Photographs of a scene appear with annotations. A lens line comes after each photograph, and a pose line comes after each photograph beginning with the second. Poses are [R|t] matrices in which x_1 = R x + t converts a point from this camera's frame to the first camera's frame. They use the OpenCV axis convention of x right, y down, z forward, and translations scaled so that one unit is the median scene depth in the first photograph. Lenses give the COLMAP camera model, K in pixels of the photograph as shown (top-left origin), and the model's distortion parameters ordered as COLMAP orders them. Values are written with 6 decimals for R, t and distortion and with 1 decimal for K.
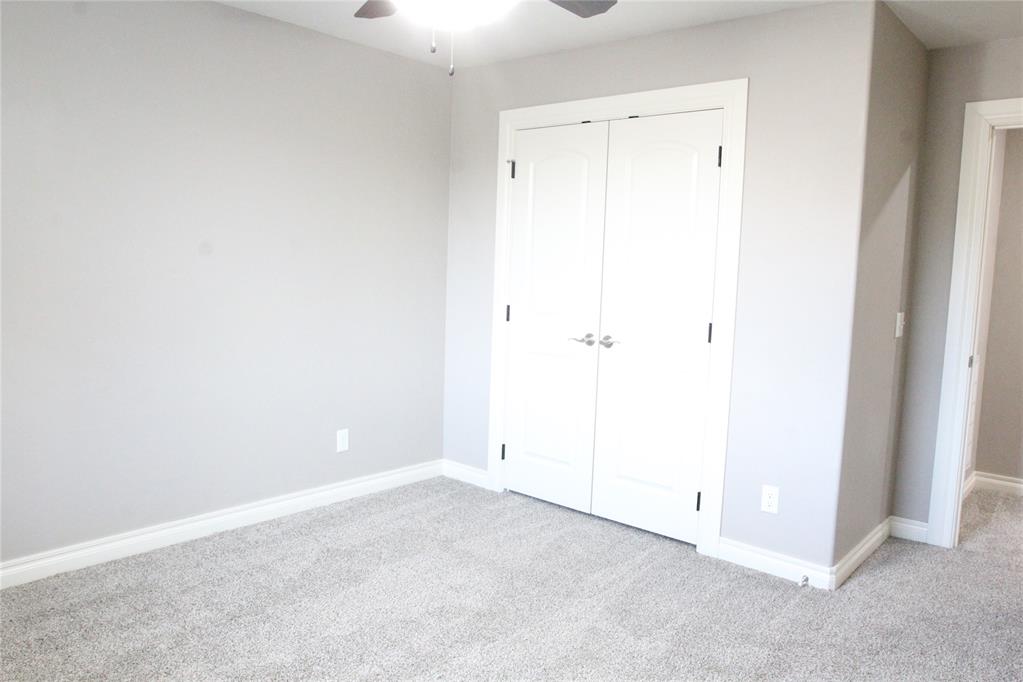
lens RADIAL K [[740.6, 0, 515.0], [0, 740.6, 337.3], [0, 0, 1]] dist [-0.075760, 0.004628]
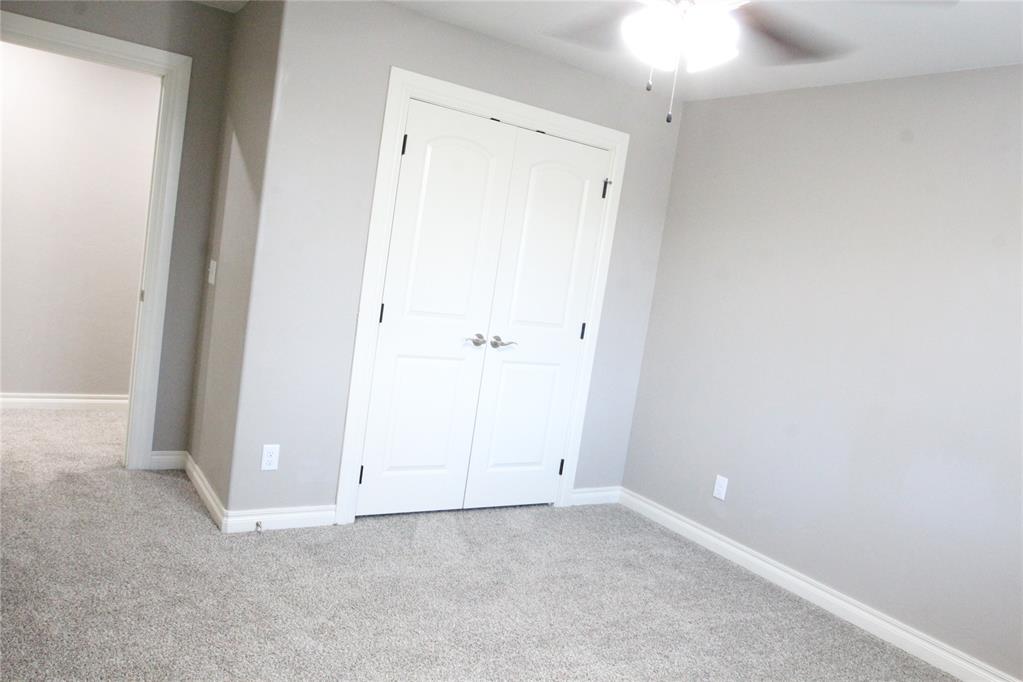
lens RADIAL K [[740.6, 0, 515.0], [0, 740.6, 337.3], [0, 0, 1]] dist [-0.075760, 0.004628]
pose [[0.279224, -0.093640, 0.955649, -0.840797], [-0.040438, 0.993204, 0.109135, -0.111873], [-0.959374, -0.069118, 0.273540, 0.679569]]
